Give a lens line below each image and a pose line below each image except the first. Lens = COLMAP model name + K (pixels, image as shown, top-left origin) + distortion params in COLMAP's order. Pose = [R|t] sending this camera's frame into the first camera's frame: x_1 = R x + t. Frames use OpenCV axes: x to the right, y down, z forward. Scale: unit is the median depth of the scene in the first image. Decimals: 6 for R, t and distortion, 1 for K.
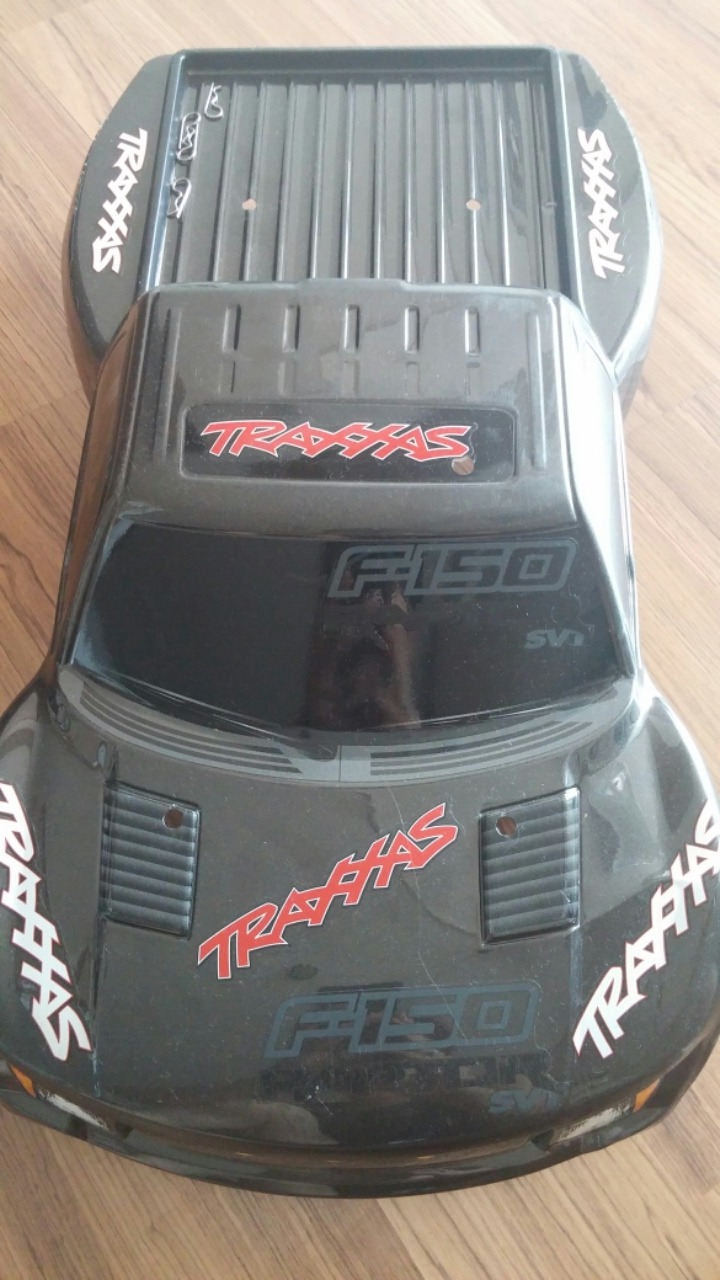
lens RADIAL K [[1102.1, 0, 360.0], [0, 1102.1, 640.0], [0, 0, 1]] dist [0.082430, -0.120553]
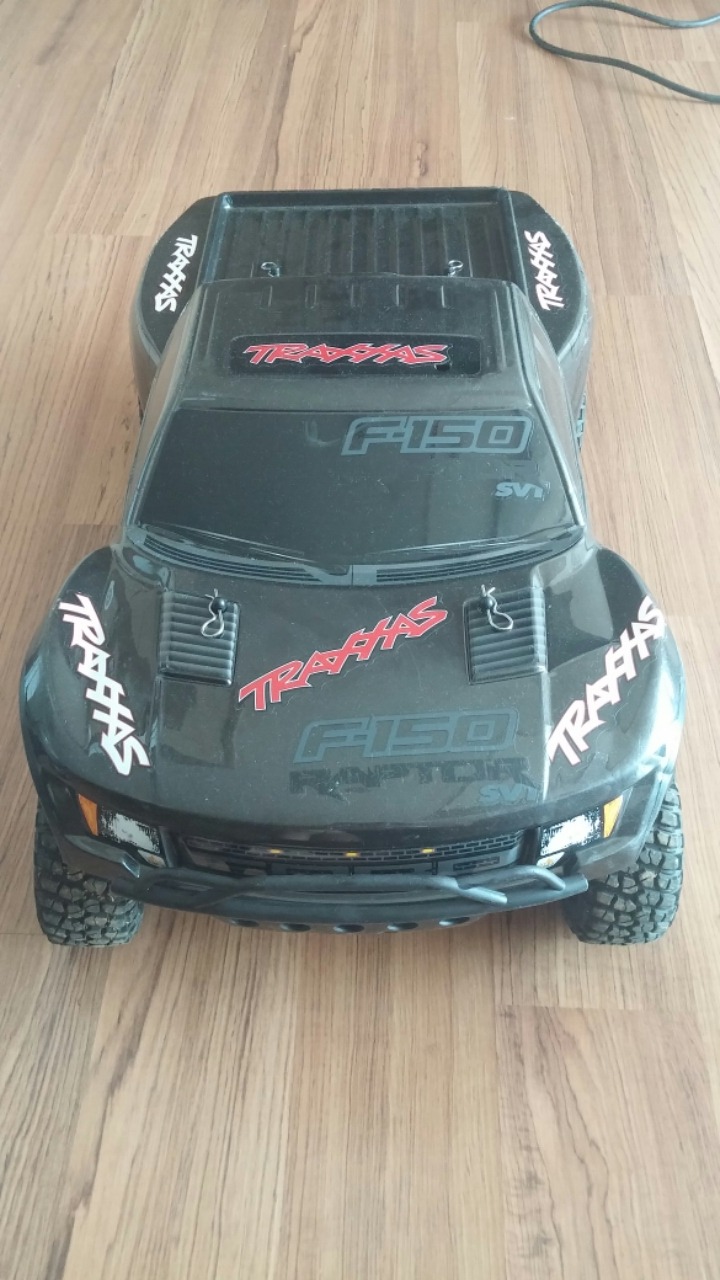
lens RADIAL K [[1102.1, 0, 360.0], [0, 1102.1, 640.0], [0, 0, 1]] dist [0.082430, -0.120553]
pose [[0.999922, -0.011201, 0.005506, -0.017095], [0.012299, 0.959317, -0.282064, 0.550928], [-0.002123, 0.282109, 0.959380, -0.182863]]
